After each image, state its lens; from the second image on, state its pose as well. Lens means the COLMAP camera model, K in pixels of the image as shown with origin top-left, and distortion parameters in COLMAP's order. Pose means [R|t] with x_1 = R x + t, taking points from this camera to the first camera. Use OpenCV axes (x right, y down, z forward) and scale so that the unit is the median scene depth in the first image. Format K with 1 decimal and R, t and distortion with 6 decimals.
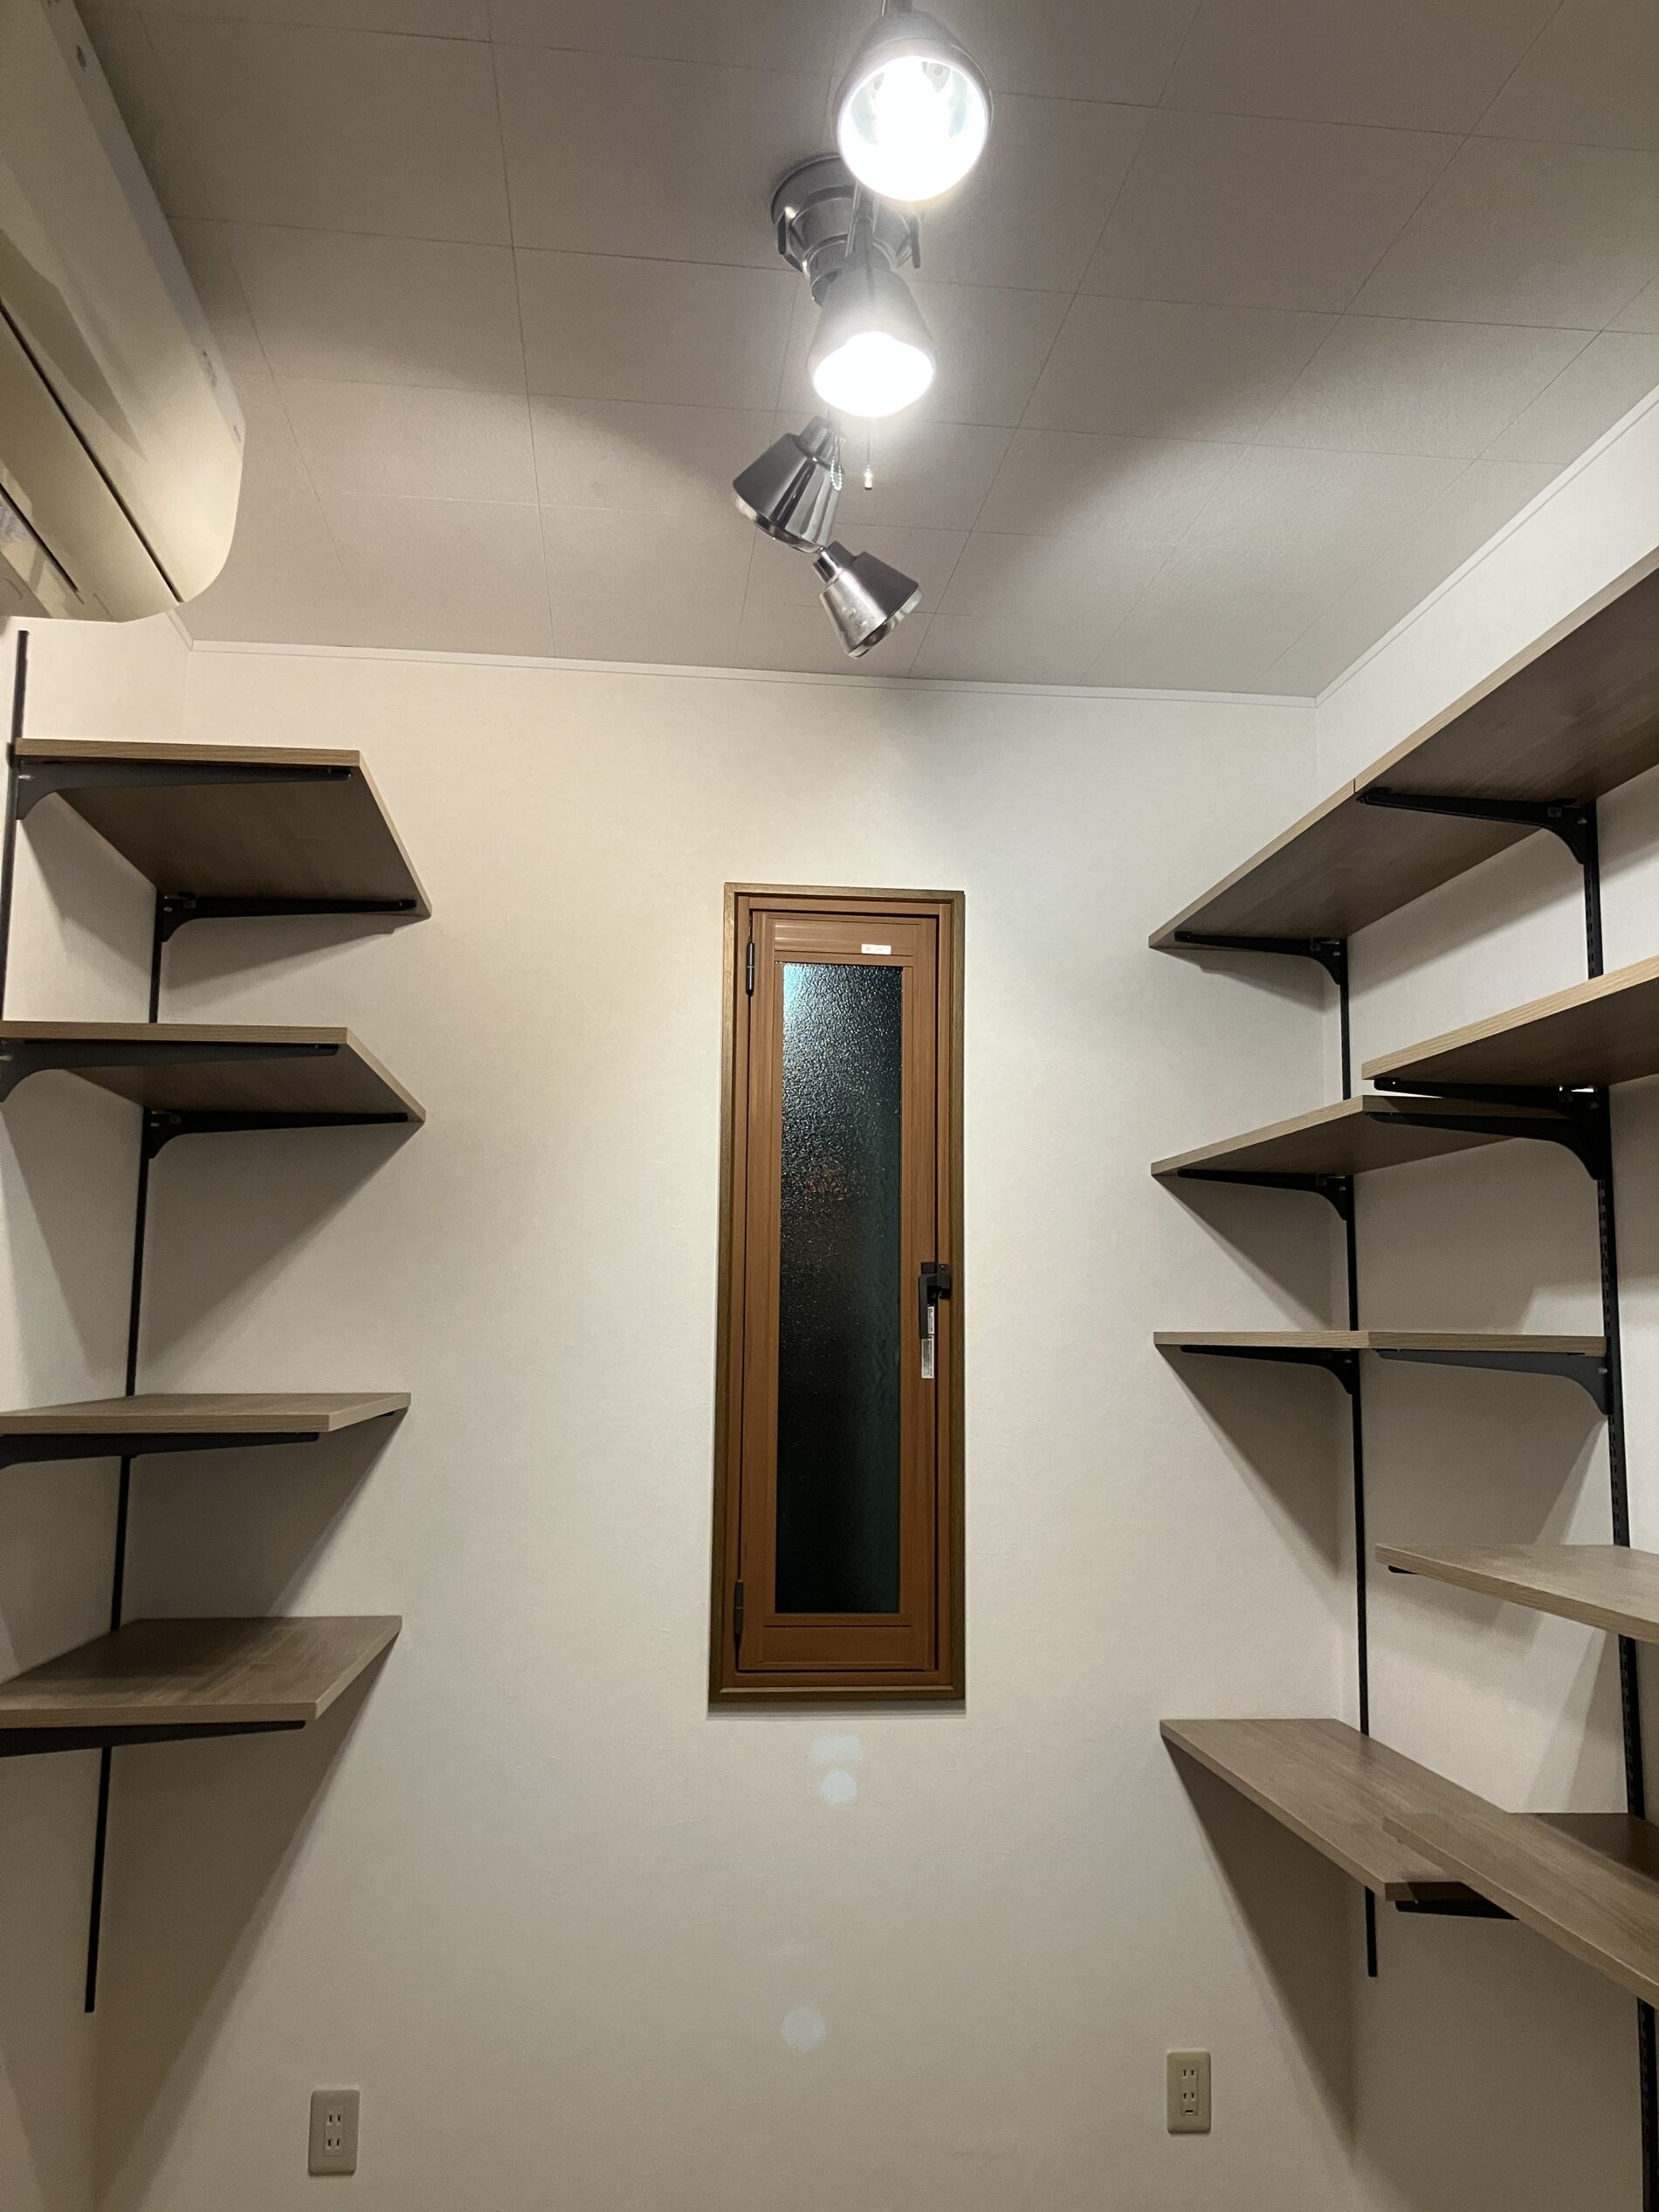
lens RADIAL K [[1789.5, 0, 831.8], [0, 1789.5, 1058.4], [0, 0, 1]] dist [0.093875, -0.145280]
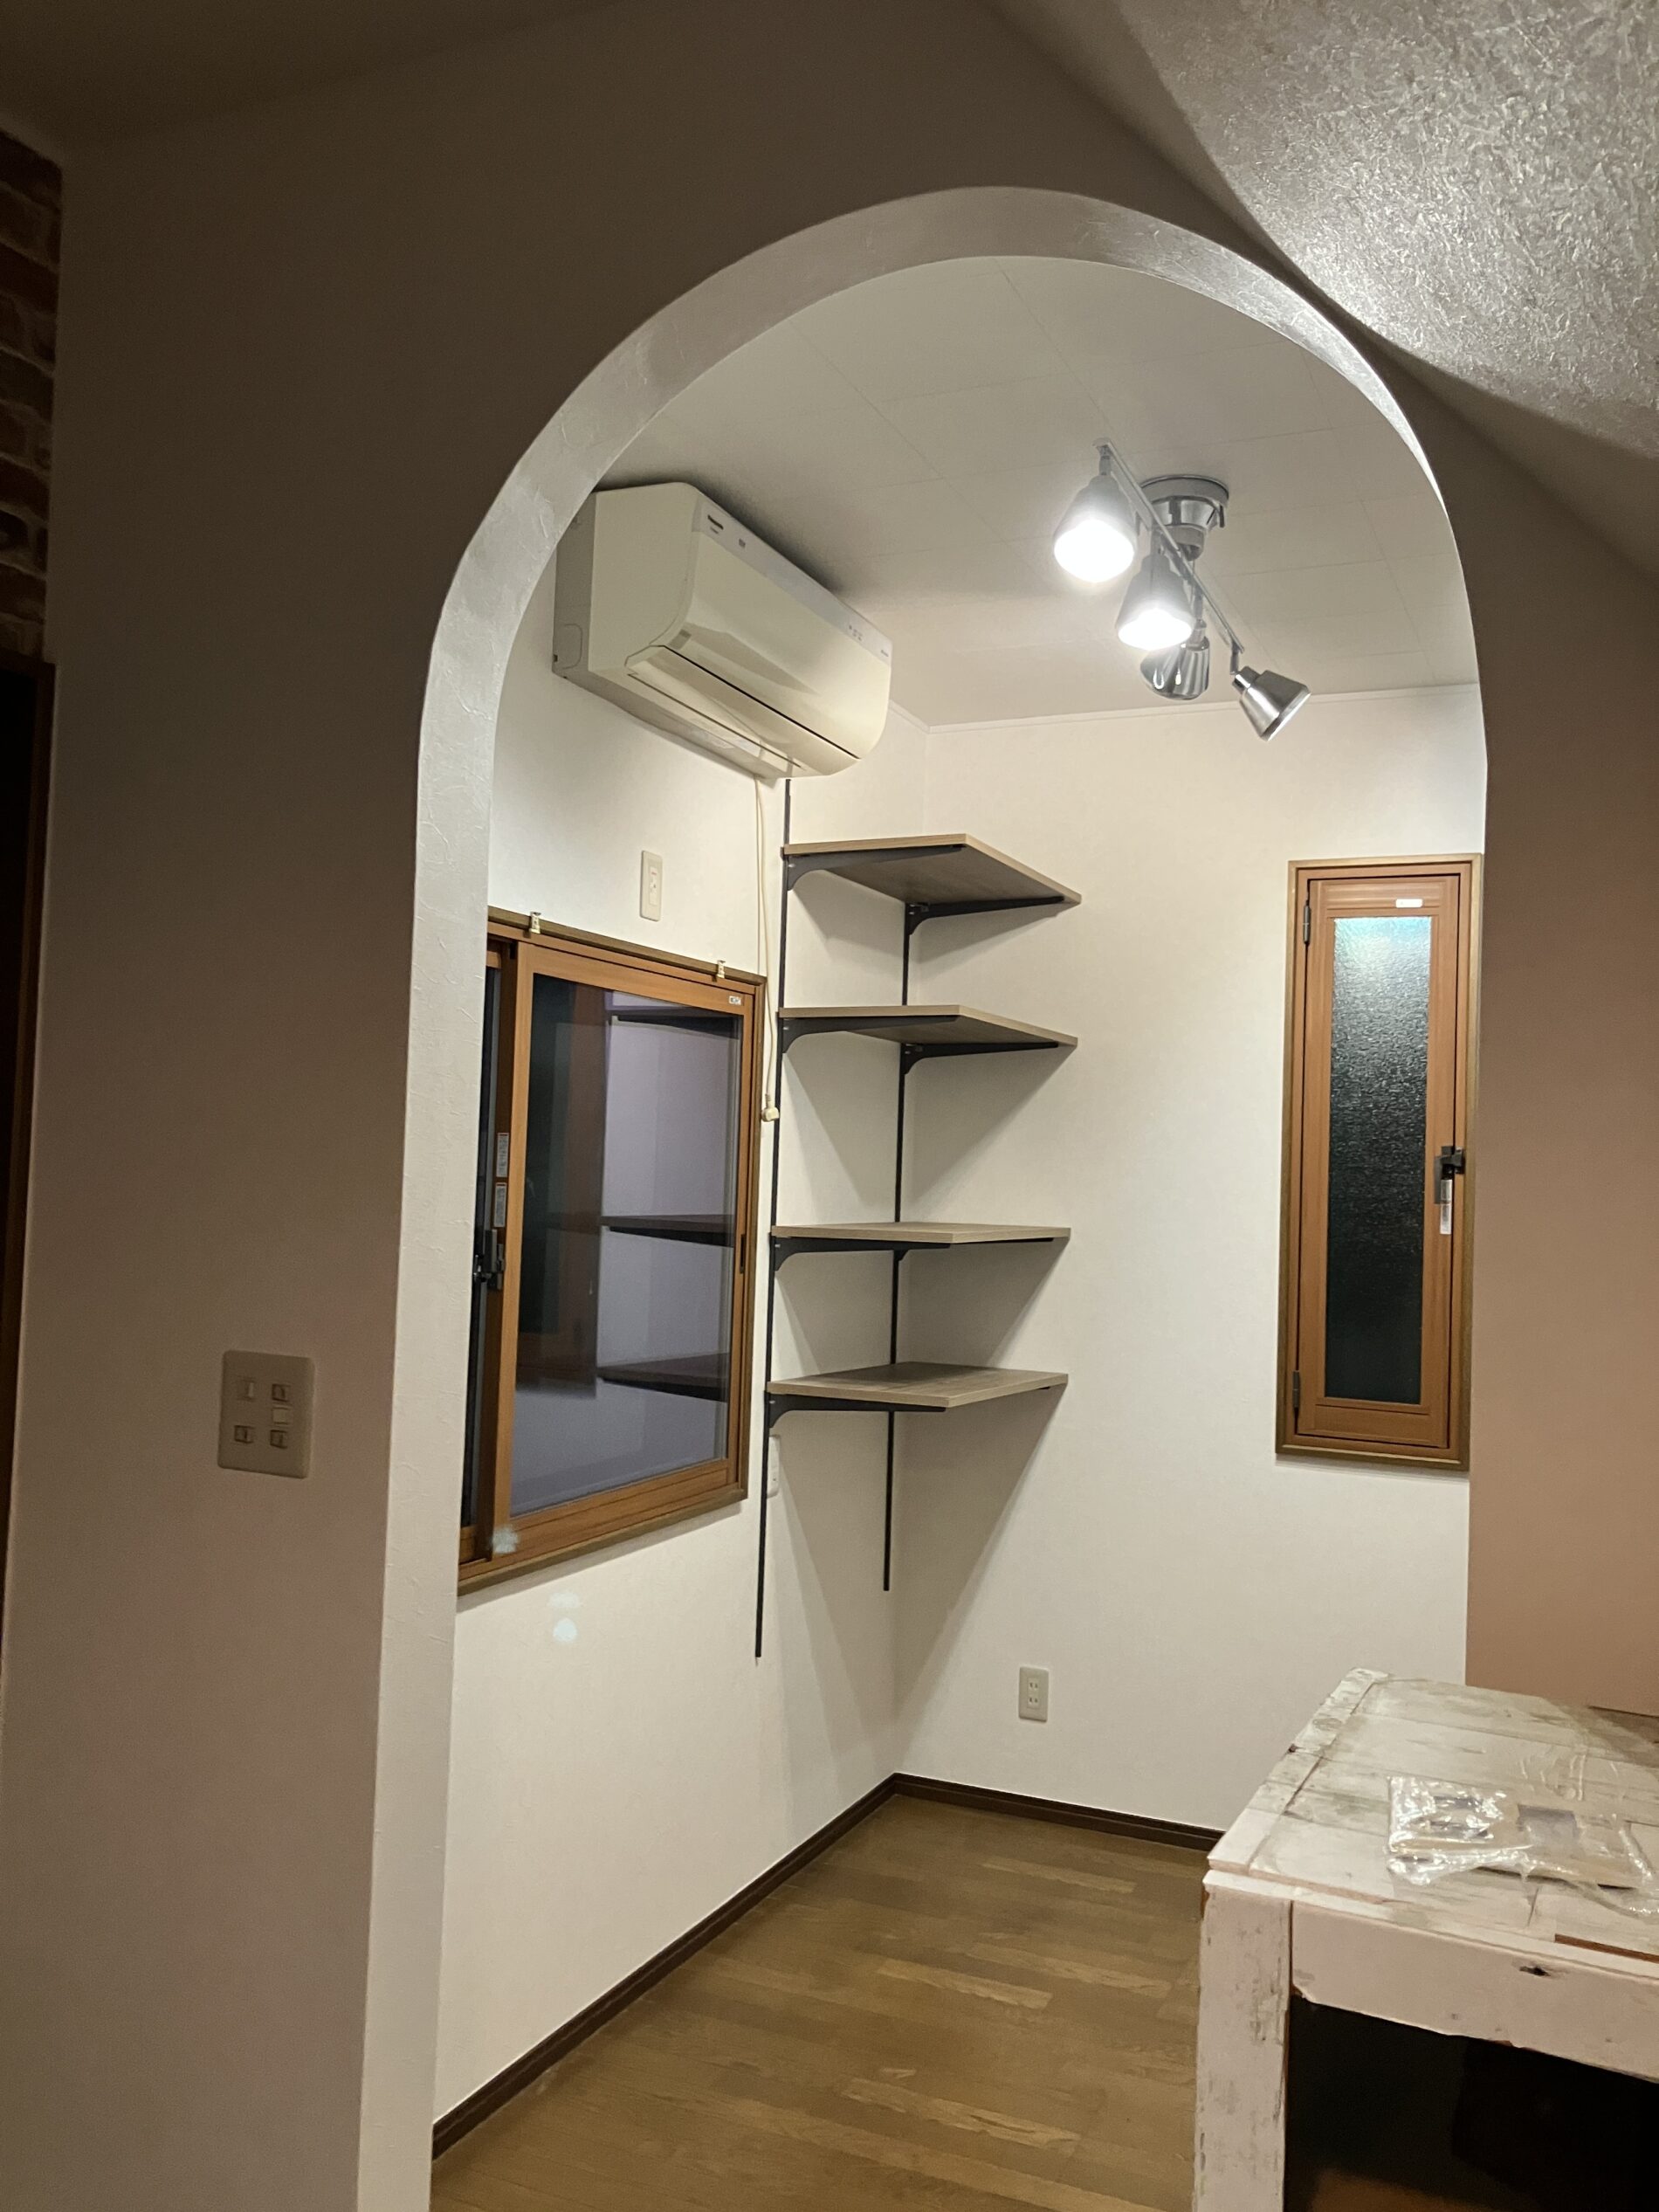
lens RADIAL K [[1813.6, 0, 833.5], [0, 1813.6, 1022.2], [0, 0, 1]] dist [0.047058, 0.013462]
pose [[0.860763, -0.025025, -0.508390, 0.368225], [0.054618, 0.997565, 0.043370, -0.061130], [0.506067, -0.065099, 0.860034, -0.381214]]
